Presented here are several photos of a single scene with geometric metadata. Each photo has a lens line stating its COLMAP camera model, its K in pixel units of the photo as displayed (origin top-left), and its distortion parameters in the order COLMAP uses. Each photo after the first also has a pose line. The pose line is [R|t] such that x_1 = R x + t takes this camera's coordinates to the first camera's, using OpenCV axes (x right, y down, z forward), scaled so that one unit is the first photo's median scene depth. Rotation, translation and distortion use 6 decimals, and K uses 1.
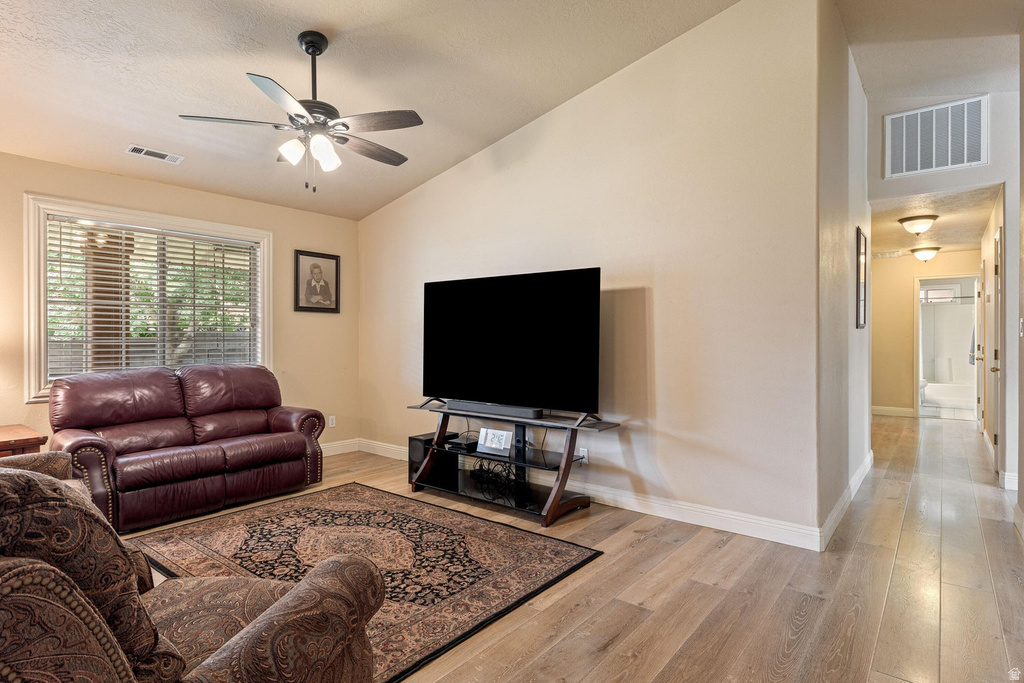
lens RADIAL K [[537.7, 0, 514.1], [0, 537.7, 336.9], [0, 0, 1]] dist [0.000479, -0.000008]
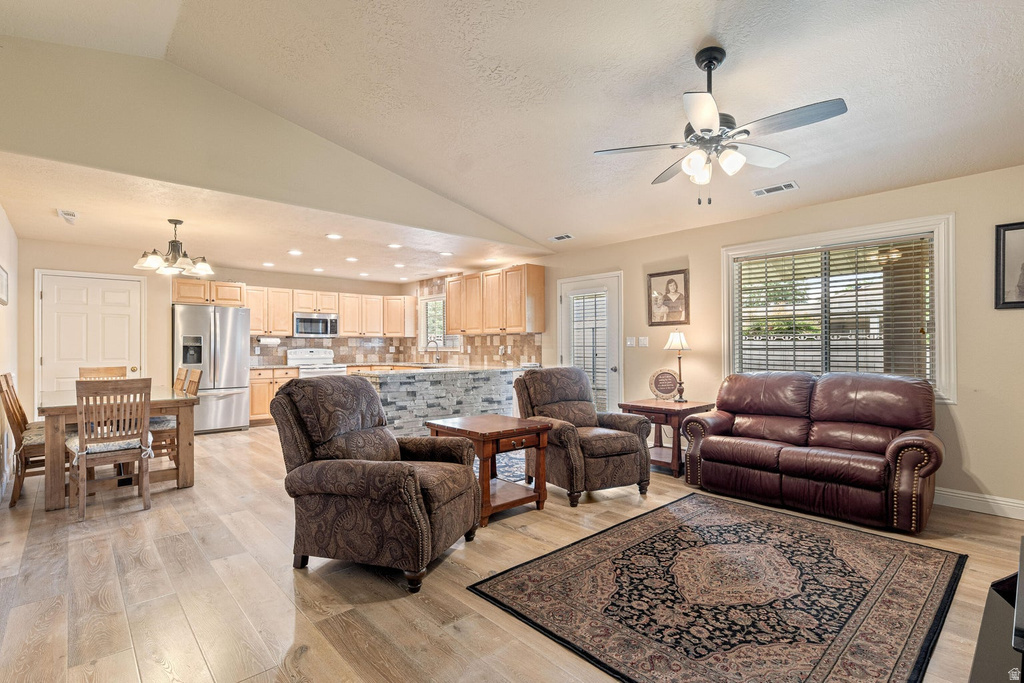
lens RADIAL K [[486.5, 0, 509.4], [0, 486.5, 345.7], [0, 0, 1]] dist [0.002315, 0.000813]
pose [[-0.160687, 0.000186, -0.987005, 0.585824], [0.002928, 0.999996, -0.000288, 0.000066], [0.987001, -0.002936, -0.160687, 0.742957]]
